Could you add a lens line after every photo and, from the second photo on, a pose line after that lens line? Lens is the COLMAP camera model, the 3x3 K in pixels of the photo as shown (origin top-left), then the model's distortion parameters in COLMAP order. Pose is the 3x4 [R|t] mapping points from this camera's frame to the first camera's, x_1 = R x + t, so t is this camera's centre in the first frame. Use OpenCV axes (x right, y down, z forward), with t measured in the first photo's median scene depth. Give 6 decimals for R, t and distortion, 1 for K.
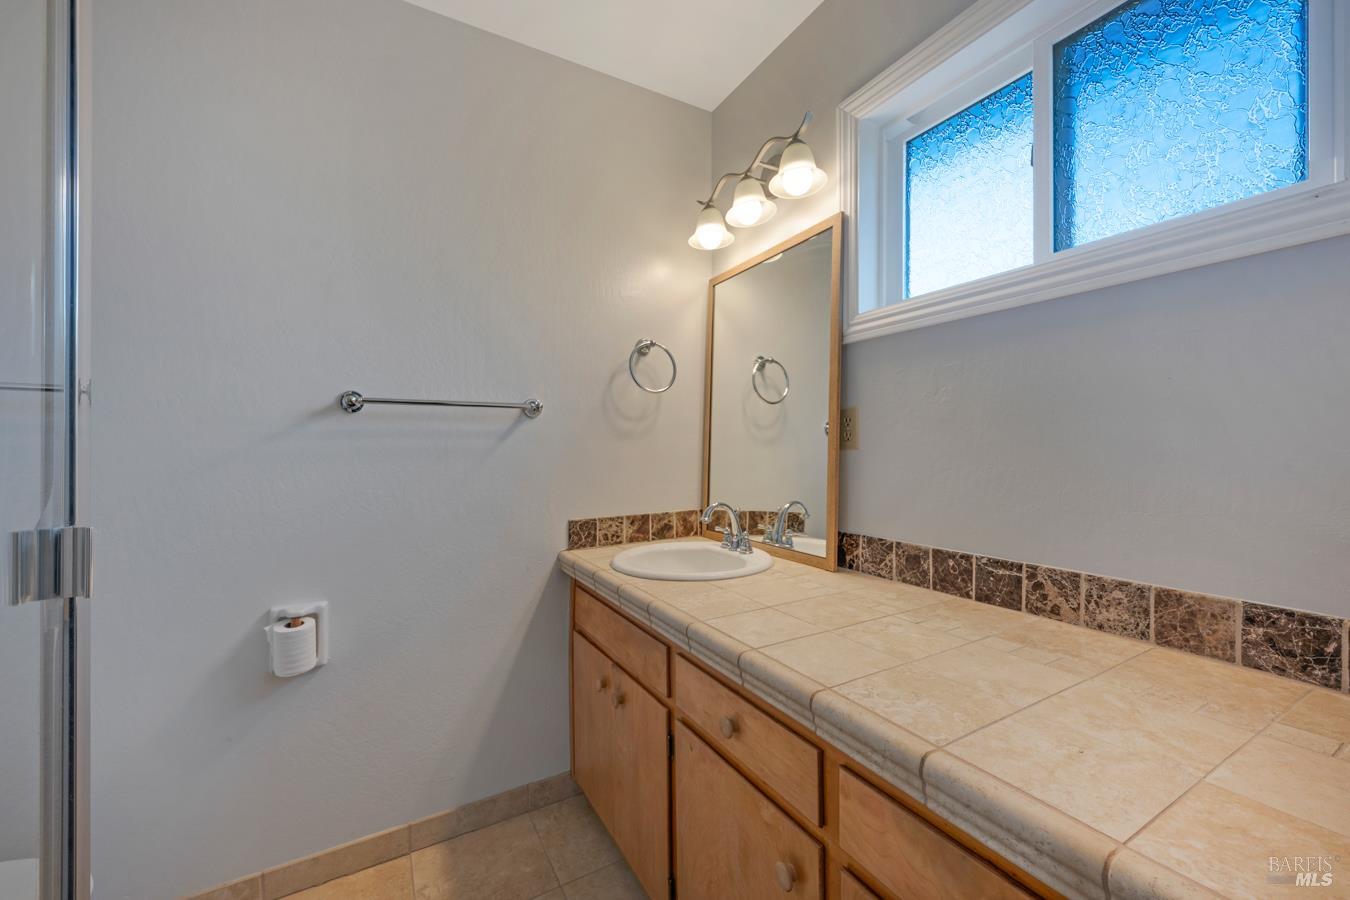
lens RADIAL K [[539.7, 0, 676.9], [0, 539.7, 446.5], [0, 0, 1]] dist [0.005964, -0.001536]
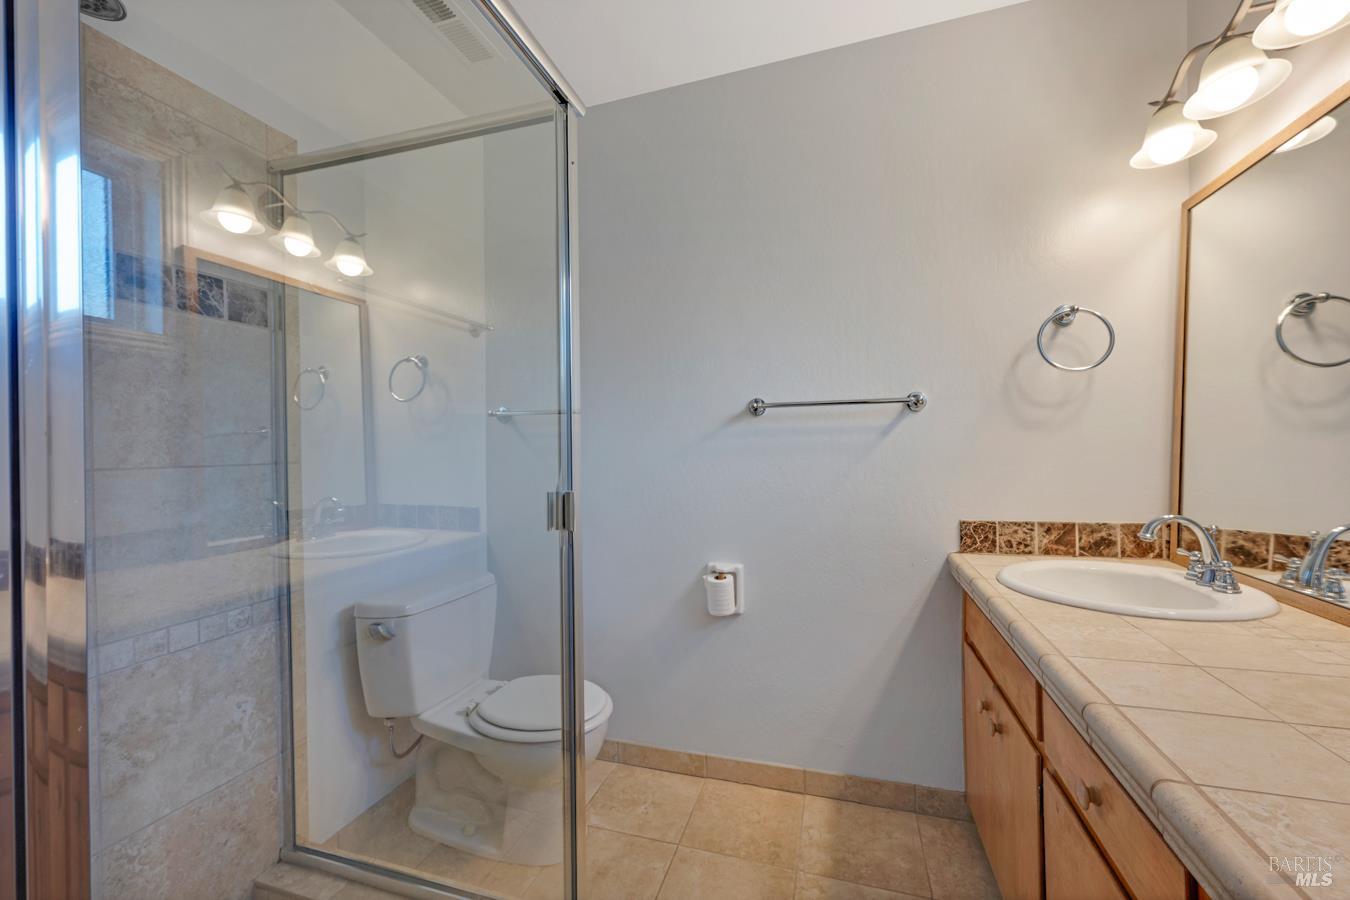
lens RADIAL K [[539.7, 0, 670.0], [0, 539.7, 447.8], [0, 0, 1]] dist [0.005964, -0.001536]
pose [[0.675429, -0.005471, -0.737405, 0.159739], [0.014711, 0.999873, 0.006057, 0.000035], [0.737278, -0.014939, 0.675424, 0.017590]]
